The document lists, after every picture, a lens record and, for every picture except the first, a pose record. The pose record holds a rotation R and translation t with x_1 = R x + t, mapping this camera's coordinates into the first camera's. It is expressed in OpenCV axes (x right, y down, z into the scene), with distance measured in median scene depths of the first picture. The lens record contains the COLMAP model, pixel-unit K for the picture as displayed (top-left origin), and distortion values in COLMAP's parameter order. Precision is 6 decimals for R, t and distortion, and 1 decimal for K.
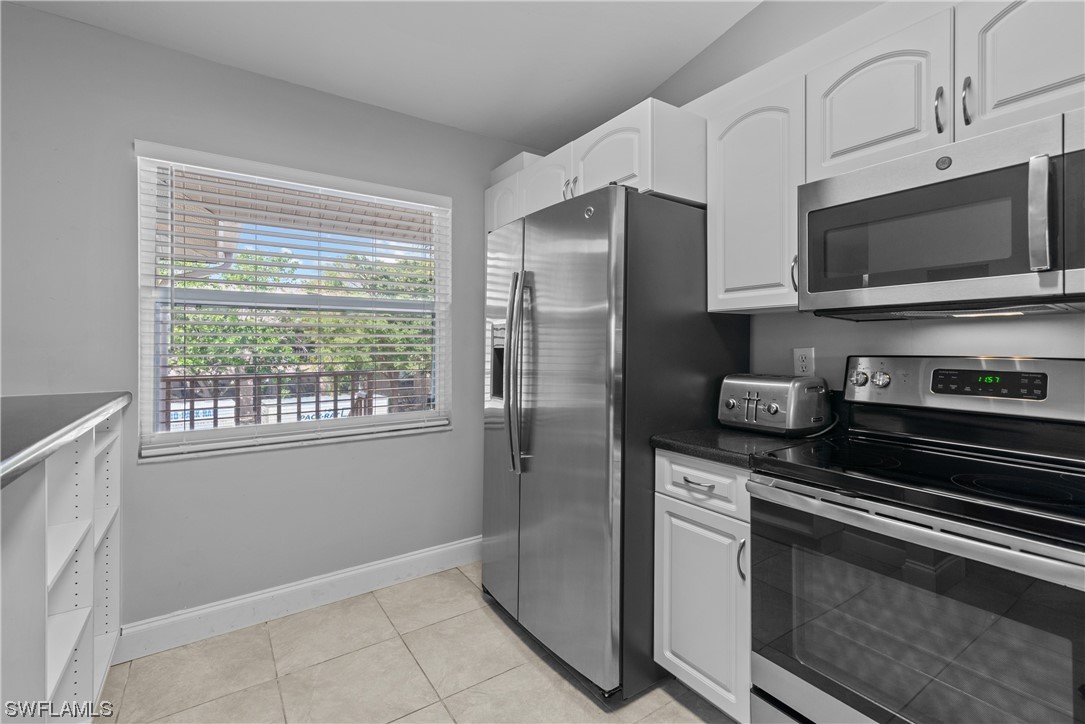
lens RADIAL K [[472.3, 0, 517.6], [0, 472.3, 343.2], [0, 0, 1]] dist [0.000918, 0.000065]
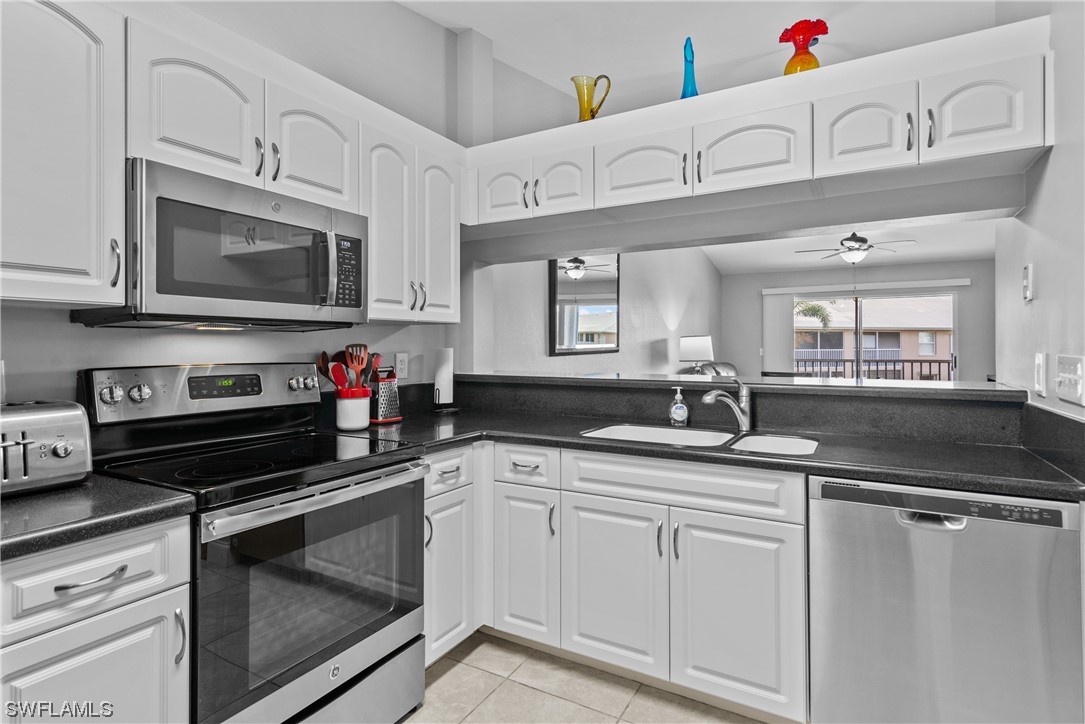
lens RADIAL K [[552.9, 0, 548.0], [0, 552.9, 345.1], [0, 0, 1]] dist [0.003836, 0.000080]
pose [[-0.462910, 0.006795, 0.886379, -0.601133], [0.001056, 0.999974, -0.007115, -0.007911], [-0.886404, -0.002358, -0.462906, 0.884748]]
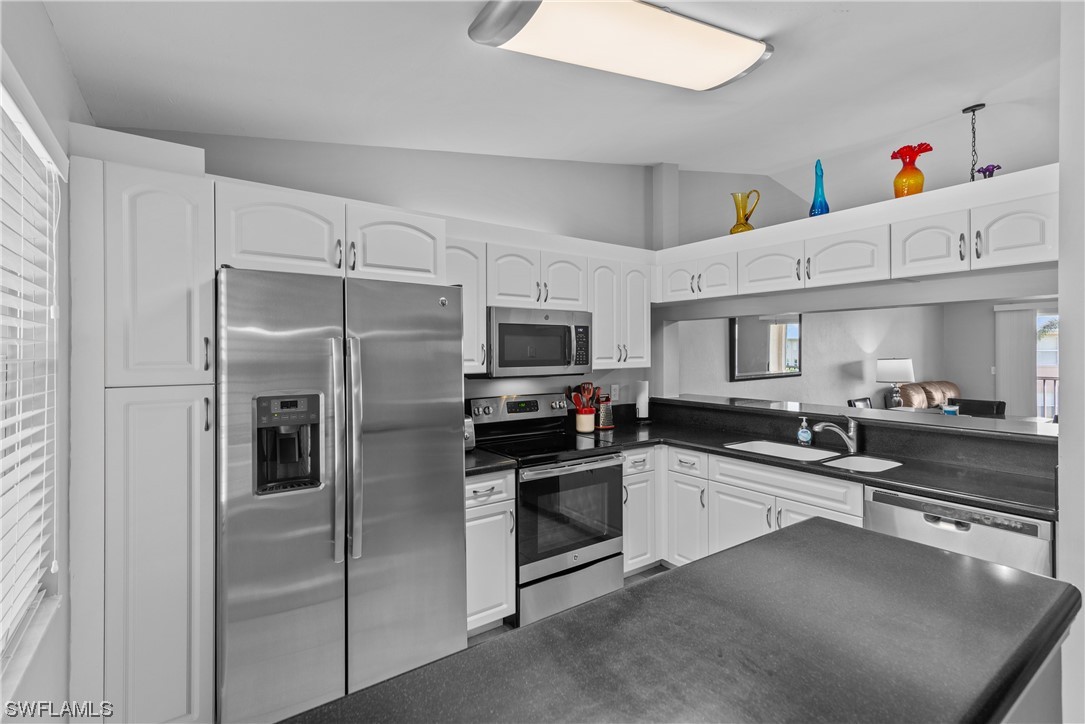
lens RADIAL K [[496.6, 0, 540.4], [0, 496.6, 356.9], [0, 0, 1]] dist [0.003719, 0.000264]
pose [[-0.041826, -0.005879, 0.999108, -1.374253], [0.001683, 0.999981, 0.005955, -0.165563], [-0.999123, 0.001931, -0.041816, 0.967309]]
